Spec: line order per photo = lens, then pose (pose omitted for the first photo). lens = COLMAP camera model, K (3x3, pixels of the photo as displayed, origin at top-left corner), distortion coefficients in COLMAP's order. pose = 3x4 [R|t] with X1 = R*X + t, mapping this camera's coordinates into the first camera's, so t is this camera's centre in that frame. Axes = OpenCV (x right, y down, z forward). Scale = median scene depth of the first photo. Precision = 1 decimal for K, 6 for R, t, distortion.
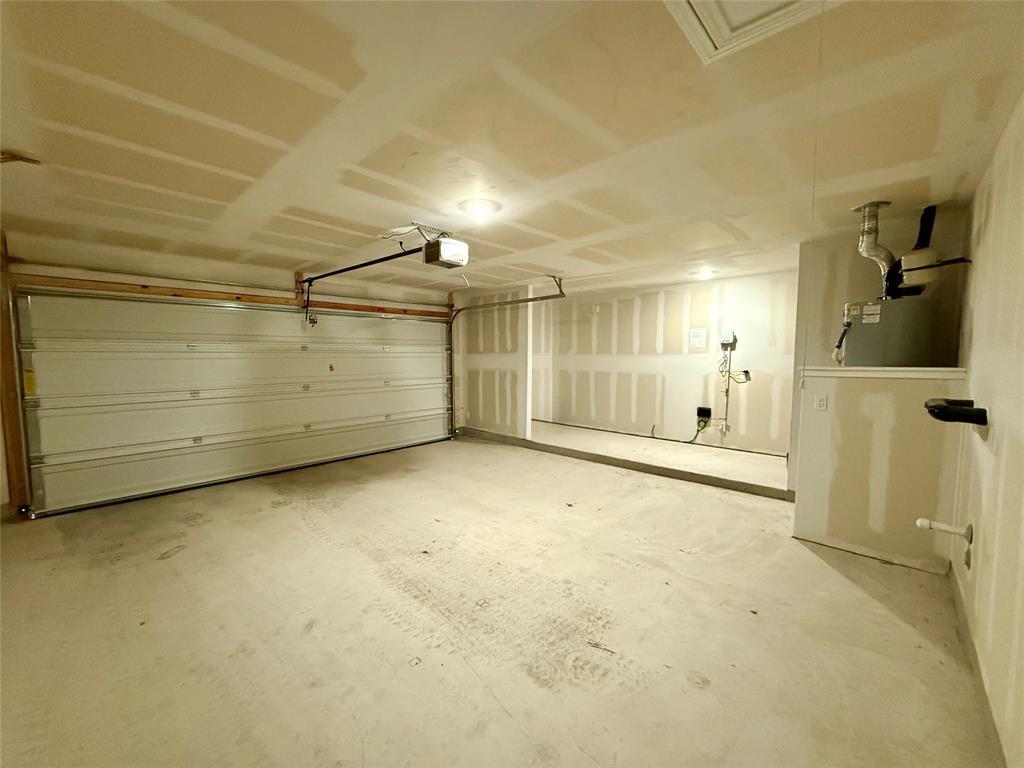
lens RADIAL K [[408.3, 0, 509.1], [0, 408.3, 384.2], [0, 0, 1]] dist [-0.001012, -0.000292]
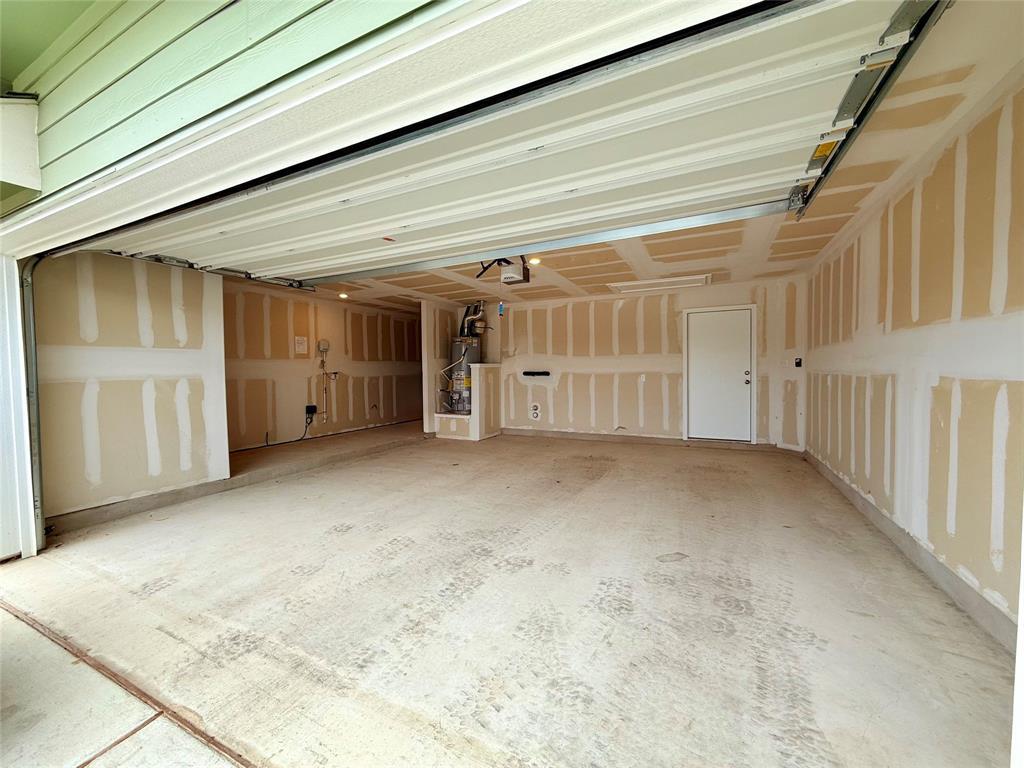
lens RADIAL K [[408.3, 0, 508.9], [0, 408.3, 384.8], [0, 0, 1]] dist [-0.001012, -0.000292]
pose [[-0.292604, -0.030129, 0.955759, -0.747255], [0.079643, 0.995263, 0.055757, -0.019403], [-0.952911, 0.092434, -0.288818, 0.747697]]
